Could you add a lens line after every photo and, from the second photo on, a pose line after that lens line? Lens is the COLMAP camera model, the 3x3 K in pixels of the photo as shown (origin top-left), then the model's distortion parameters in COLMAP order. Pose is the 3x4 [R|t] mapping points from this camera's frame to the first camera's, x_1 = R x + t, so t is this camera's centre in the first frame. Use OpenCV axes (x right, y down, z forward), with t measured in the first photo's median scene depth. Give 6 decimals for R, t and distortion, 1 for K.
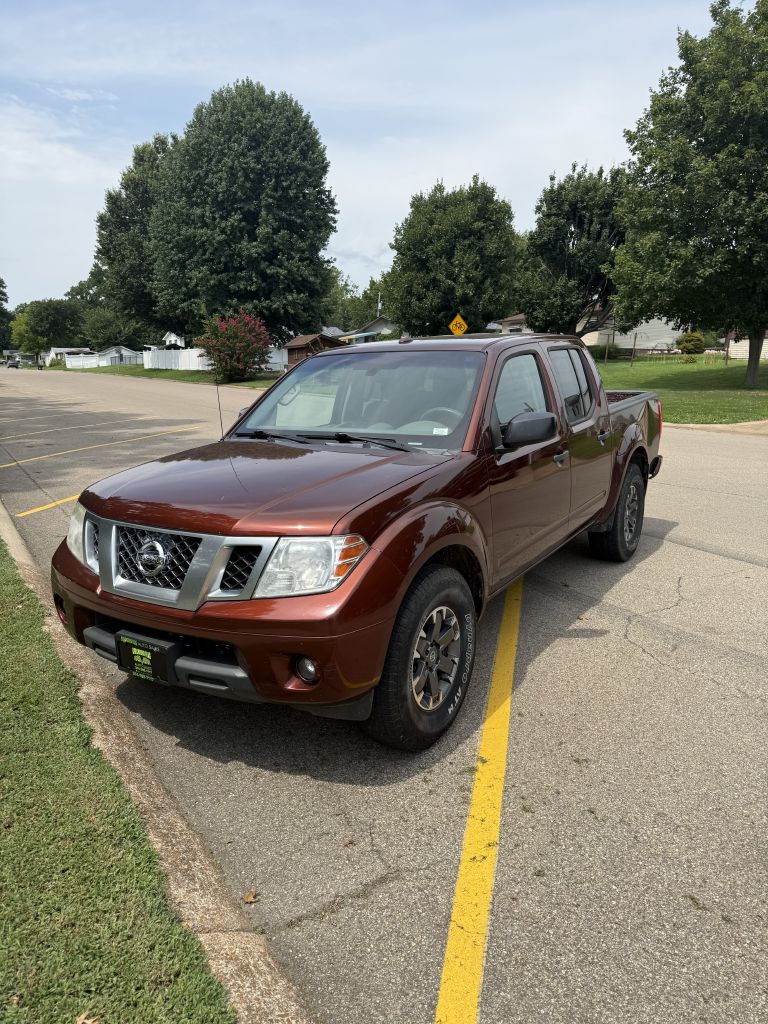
lens RADIAL K [[742.5, 0, 379.0], [0, 742.5, 510.6], [0, 0, 1]] dist [0.037012, -0.044931]
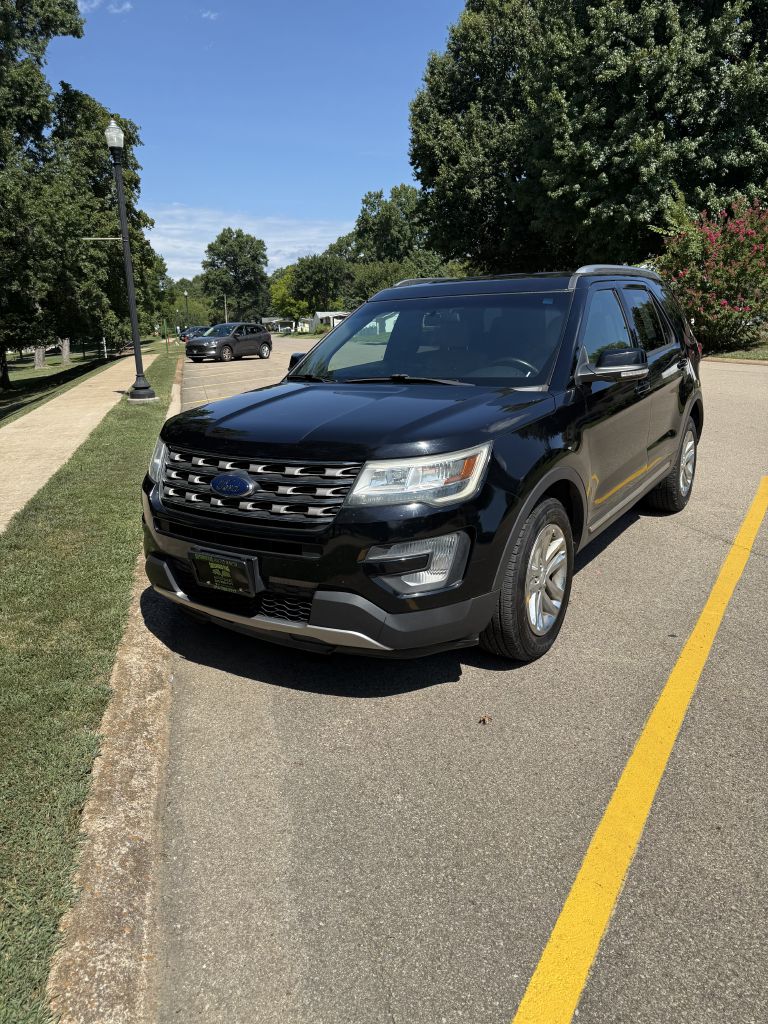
lens RADIAL K [[742.5, 0, 373.6], [0, 742.5, 519.3], [0, 0, 1]] dist [0.037012, -0.044931]
pose [[0.952754, 0.041889, -0.300840, -0.245476], [-0.022703, 0.997495, 0.066992, -0.086202], [0.302893, -0.056997, 0.951319, 0.428913]]
